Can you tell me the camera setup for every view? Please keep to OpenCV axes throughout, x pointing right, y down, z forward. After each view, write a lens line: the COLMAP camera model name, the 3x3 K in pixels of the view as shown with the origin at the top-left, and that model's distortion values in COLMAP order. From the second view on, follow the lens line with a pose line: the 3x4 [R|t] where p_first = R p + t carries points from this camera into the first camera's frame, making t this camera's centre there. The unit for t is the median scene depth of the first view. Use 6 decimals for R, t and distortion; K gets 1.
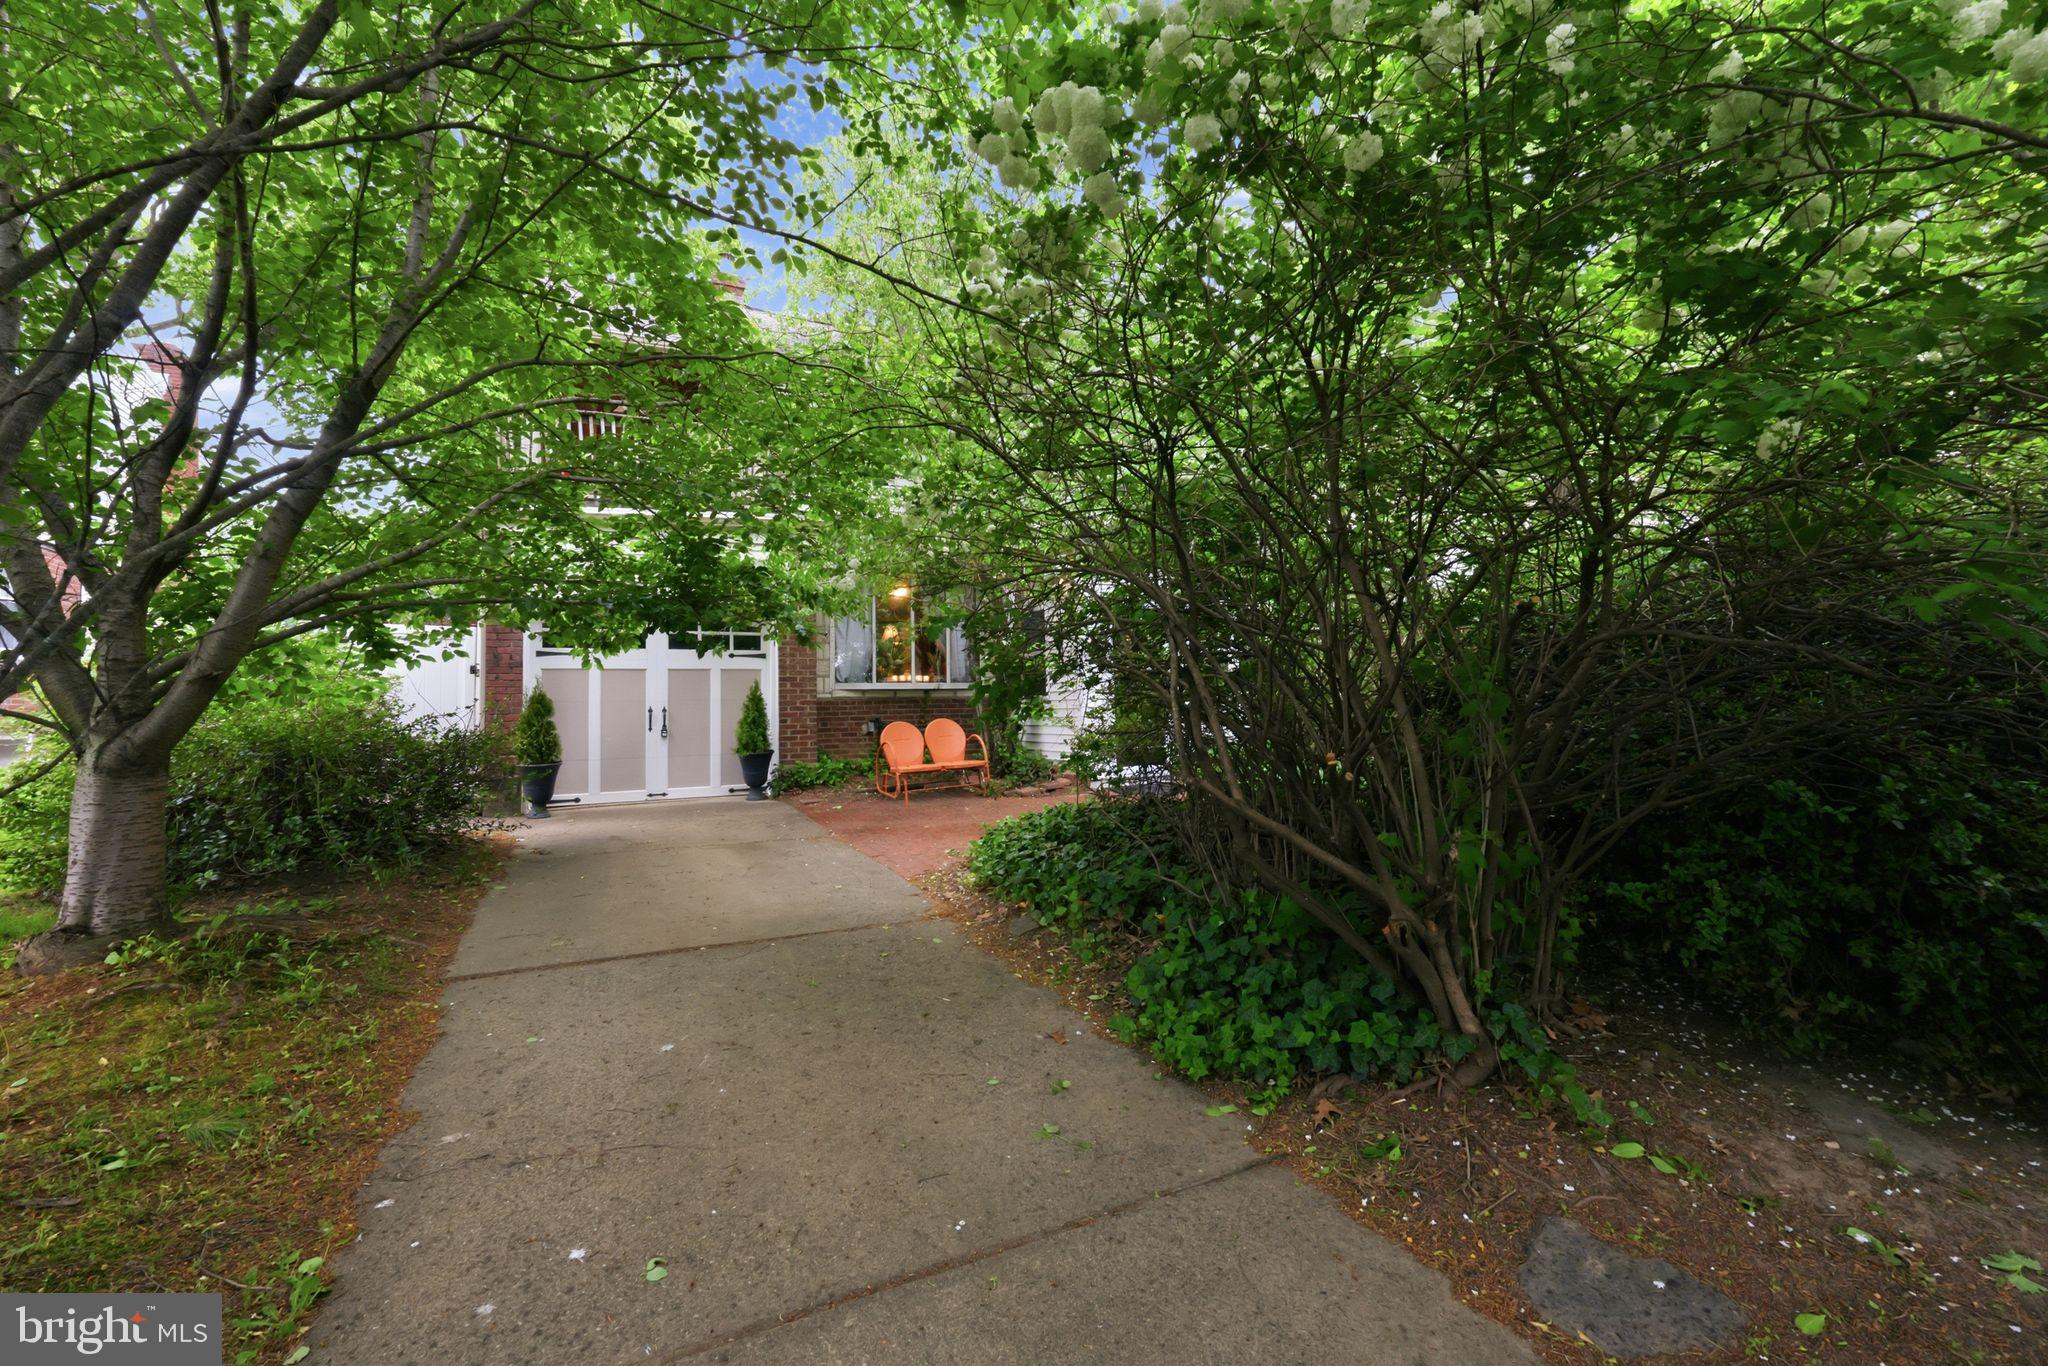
lens RADIAL K [[819.9, 0, 1026.6], [0, 819.9, 691.1], [0, 0, 1]] dist [-0.001687, -0.000112]
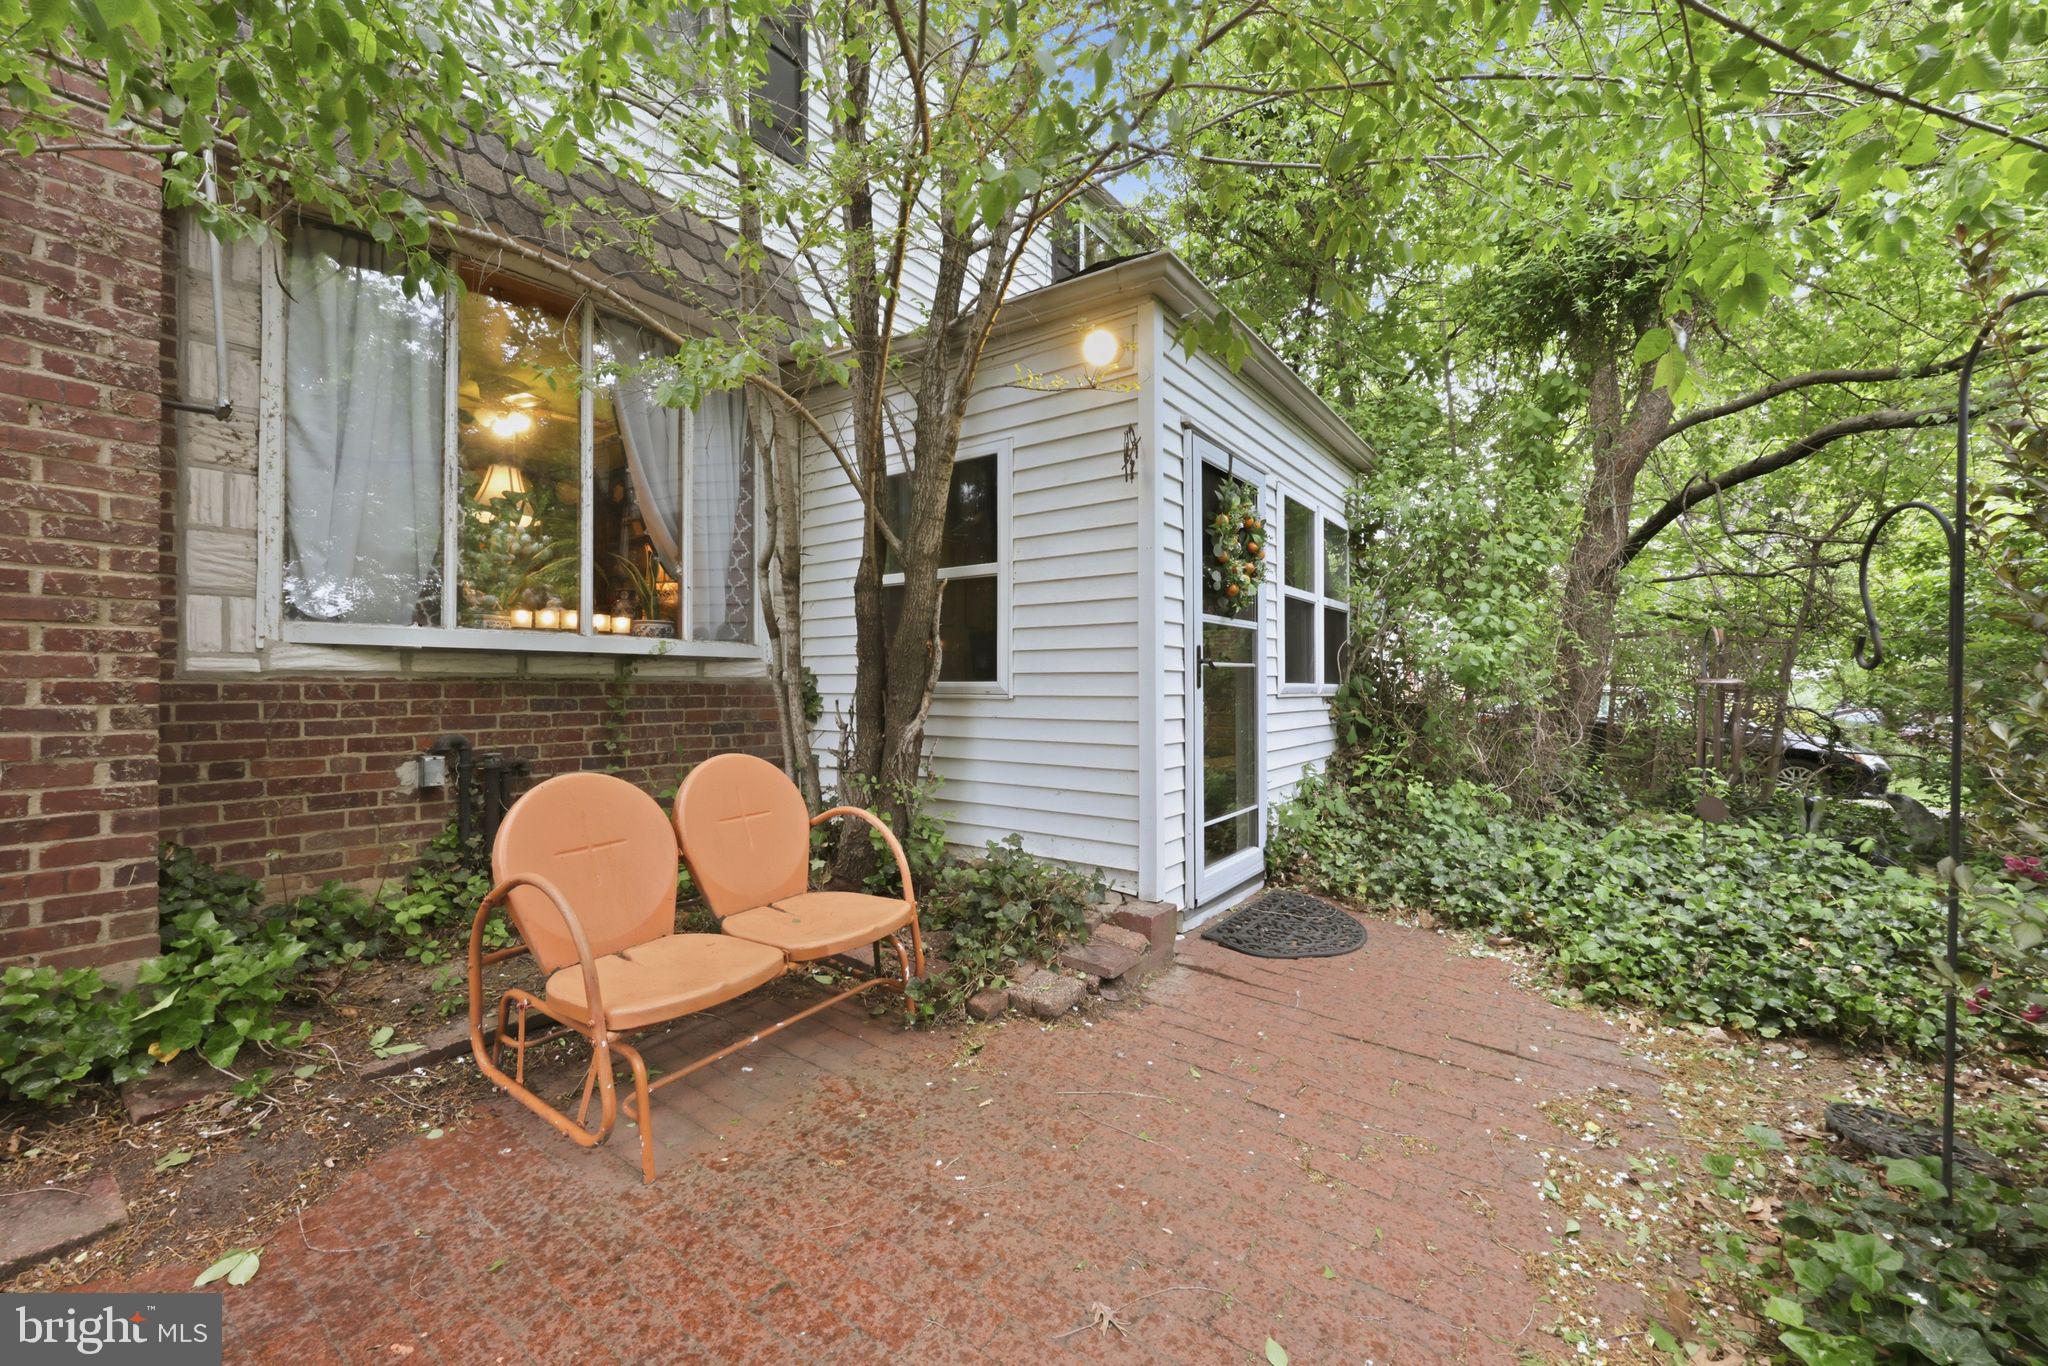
lens RADIAL K [[819.9, 0, 1015.4], [0, 819.9, 685.2], [0, 0, 1]] dist [-0.001687, -0.000112]
pose [[0.900718, 0.019717, 0.433957, -0.127710], [-0.026683, 0.999594, 0.009966, 0.002739], [-0.433585, -0.020556, 0.900878, 0.631228]]
